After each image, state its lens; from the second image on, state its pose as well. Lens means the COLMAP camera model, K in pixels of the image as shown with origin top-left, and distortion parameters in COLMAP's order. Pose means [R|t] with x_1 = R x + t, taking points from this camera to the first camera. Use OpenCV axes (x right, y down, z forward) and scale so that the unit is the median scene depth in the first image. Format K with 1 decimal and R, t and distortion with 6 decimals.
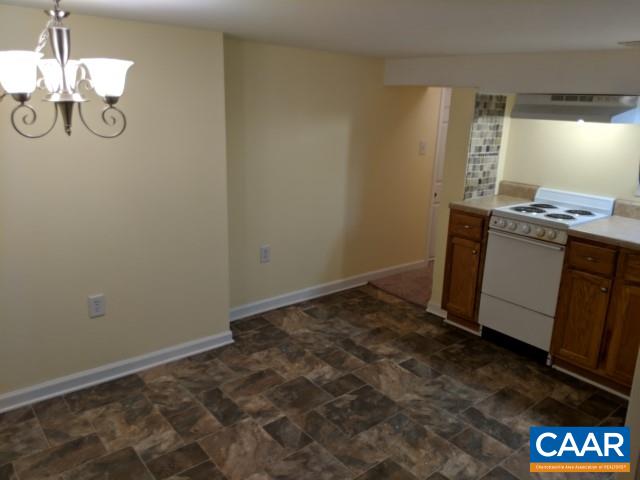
lens RADIAL K [[483.0, 0, 316.9], [0, 483.0, 255.3], [0, 0, 1]] dist [-0.001890, -0.069672]
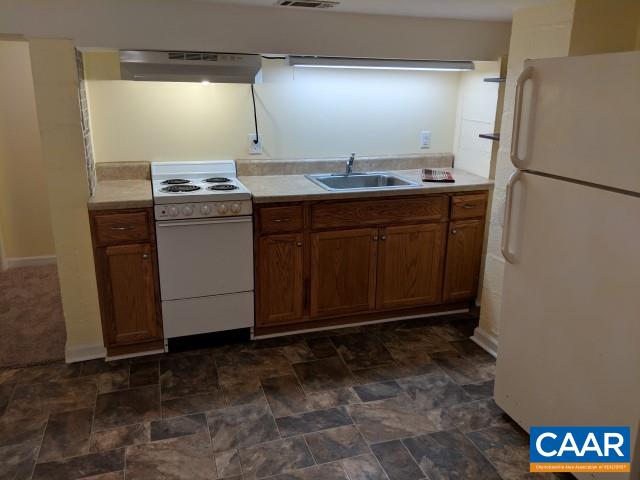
lens RADIAL K [[513.7, 0, 316.4], [0, 513.7, 237.3], [0, 0, 1]] dist [0.108329, -0.148404]
pose [[0.343915, -0.284838, 0.894757, -0.355201], [0.269692, 0.942697, 0.196439, -0.139206], [-0.899438, 0.173751, 0.401026, 0.459330]]
